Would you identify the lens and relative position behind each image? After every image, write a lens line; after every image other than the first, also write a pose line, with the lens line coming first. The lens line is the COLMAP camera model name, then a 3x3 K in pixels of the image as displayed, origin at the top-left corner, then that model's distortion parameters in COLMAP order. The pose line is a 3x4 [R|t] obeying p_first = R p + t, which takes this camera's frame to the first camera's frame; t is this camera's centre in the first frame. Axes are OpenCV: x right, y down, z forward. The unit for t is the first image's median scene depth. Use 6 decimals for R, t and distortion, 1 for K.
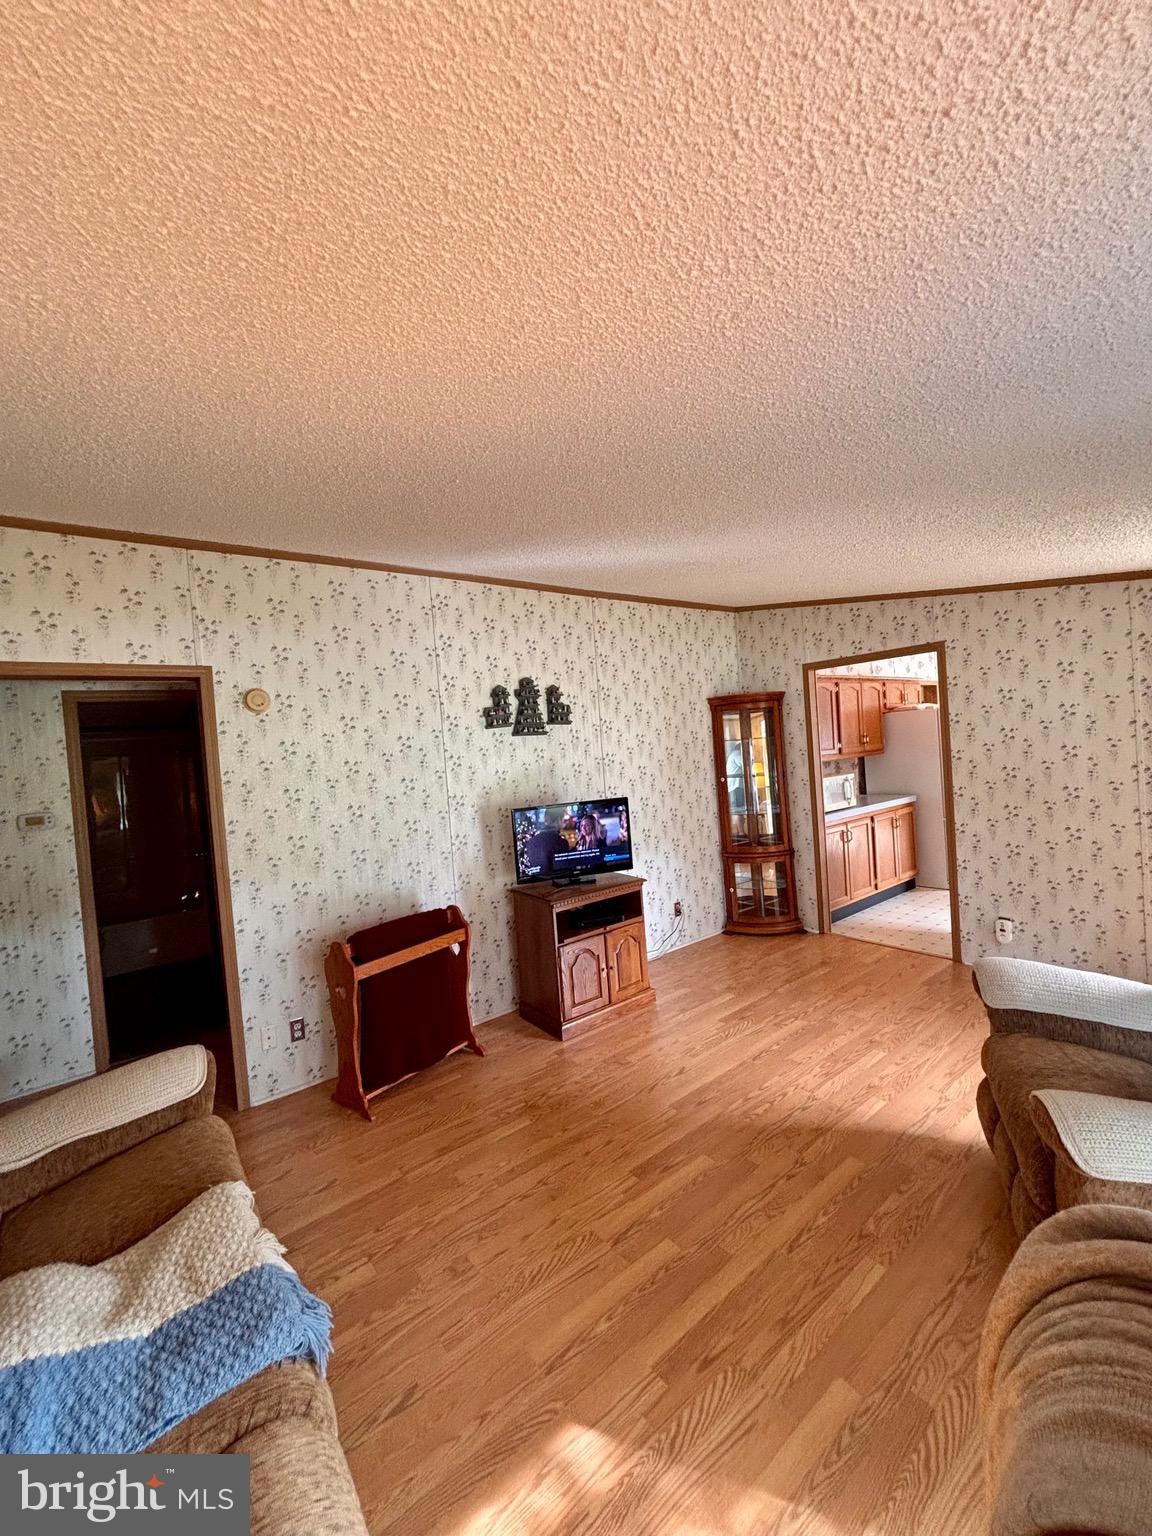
lens RADIAL K [[615.3, 0, 576.1], [0, 615.3, 766.2], [0, 0, 1]] dist [-0.000883, -0.000761]
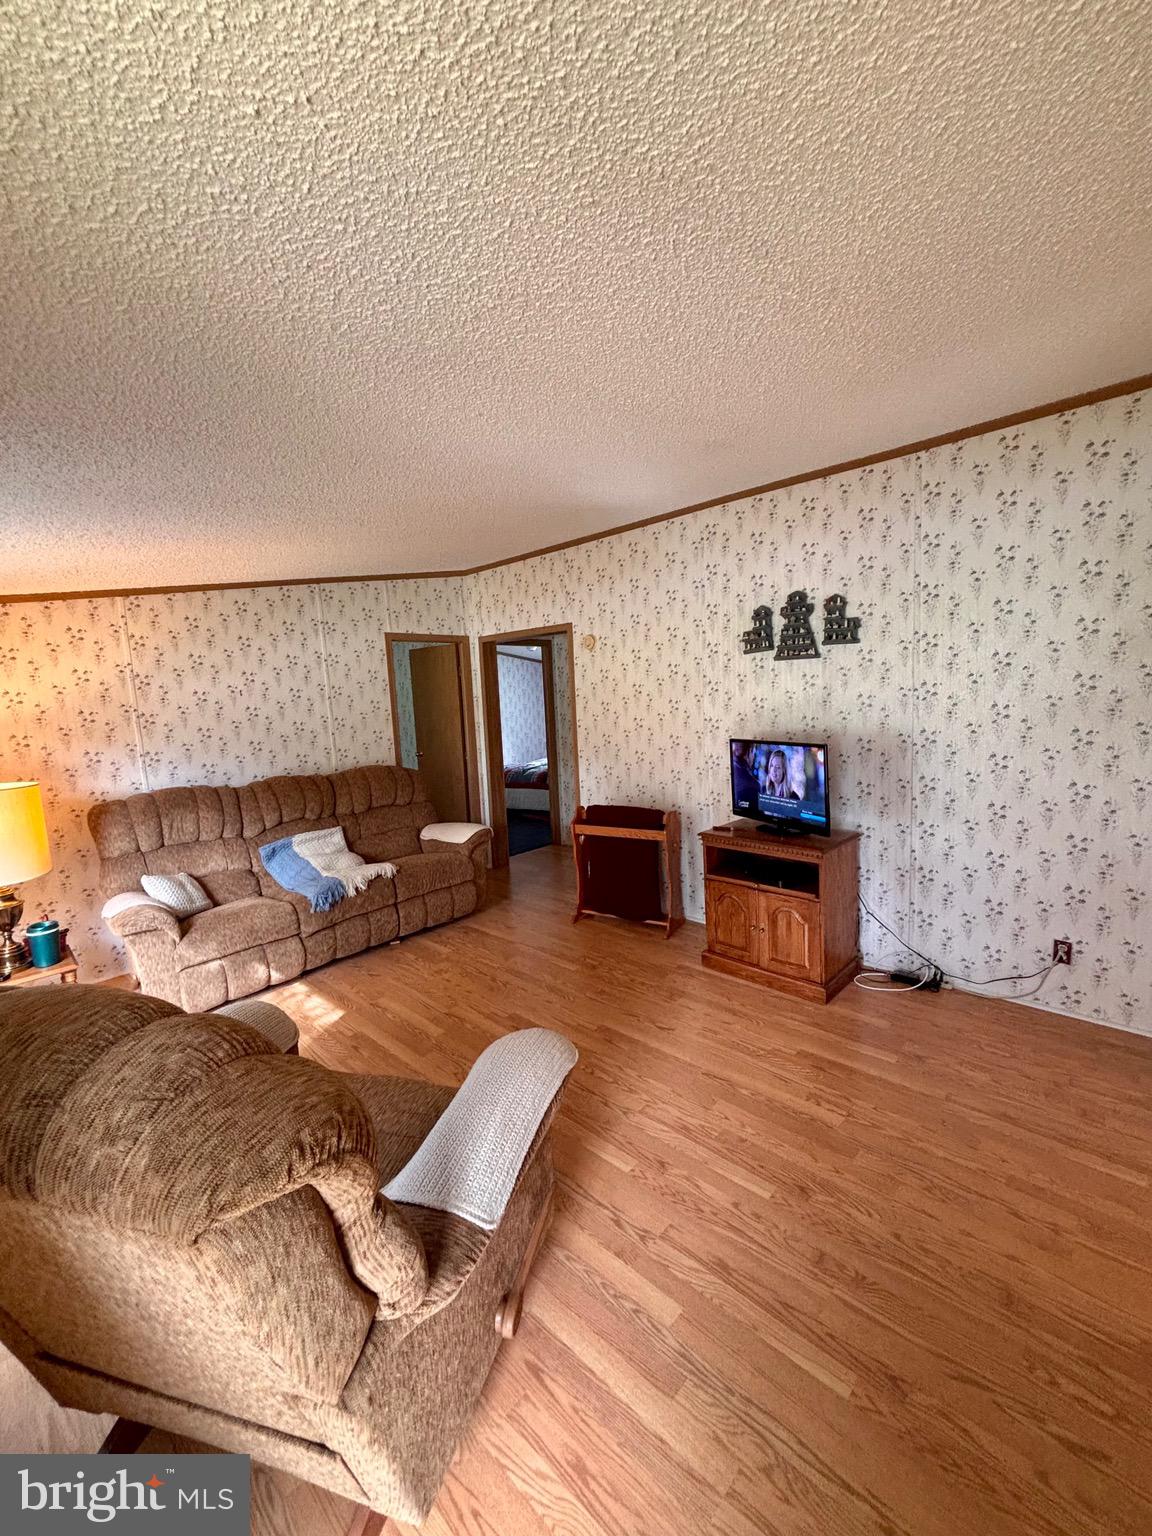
lens RADIAL K [[615.3, 0, 585.3], [0, 615.3, 772.3], [0, 0, 1]] dist [-0.000883, -0.000761]
pose [[0.167081, 0.181622, -0.969070, 0.800309], [0.001490, 0.982839, 0.184459, -0.057051], [0.985942, -0.032263, 0.163943, 0.586235]]
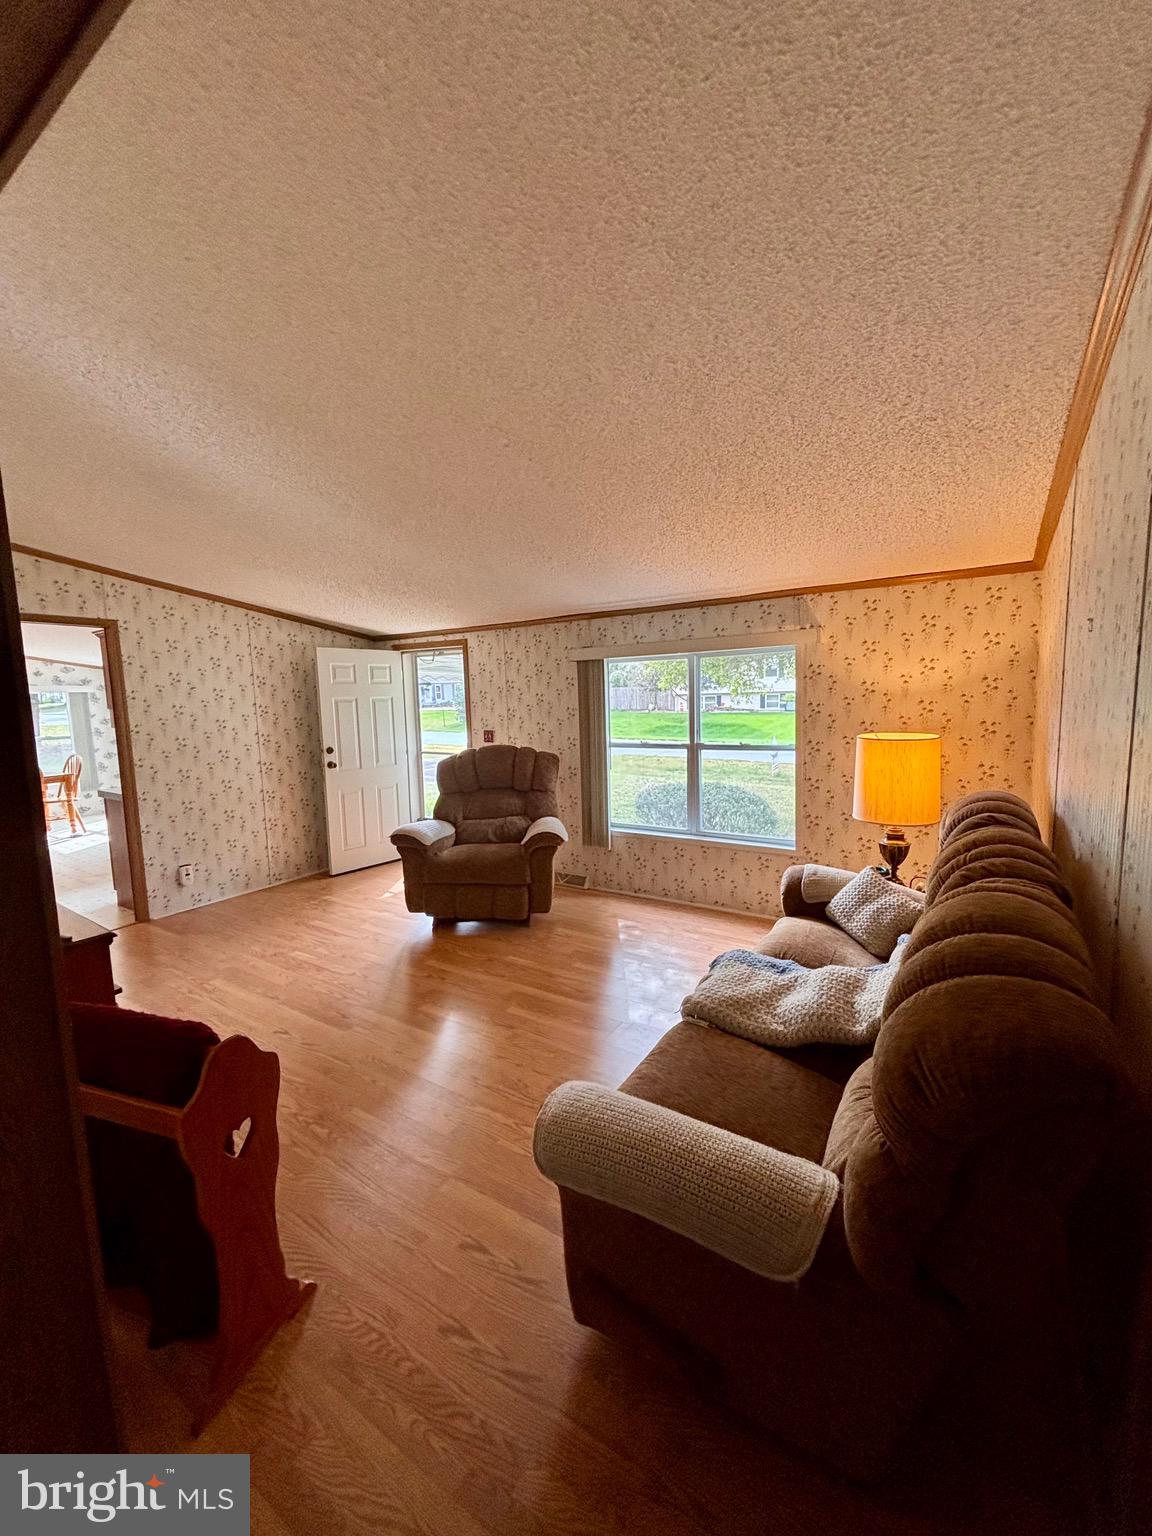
lens RADIAL K [[615.3, 0, 578.0], [0, 615.3, 768.6], [0, 0, 1]] dist [-0.000883, -0.000761]
pose [[-0.314719, -0.032939, 0.948613, -0.695928], [0.080428, 0.994878, 0.061229, 0.050526], [-0.945771, 0.095565, -0.310458, 0.650311]]
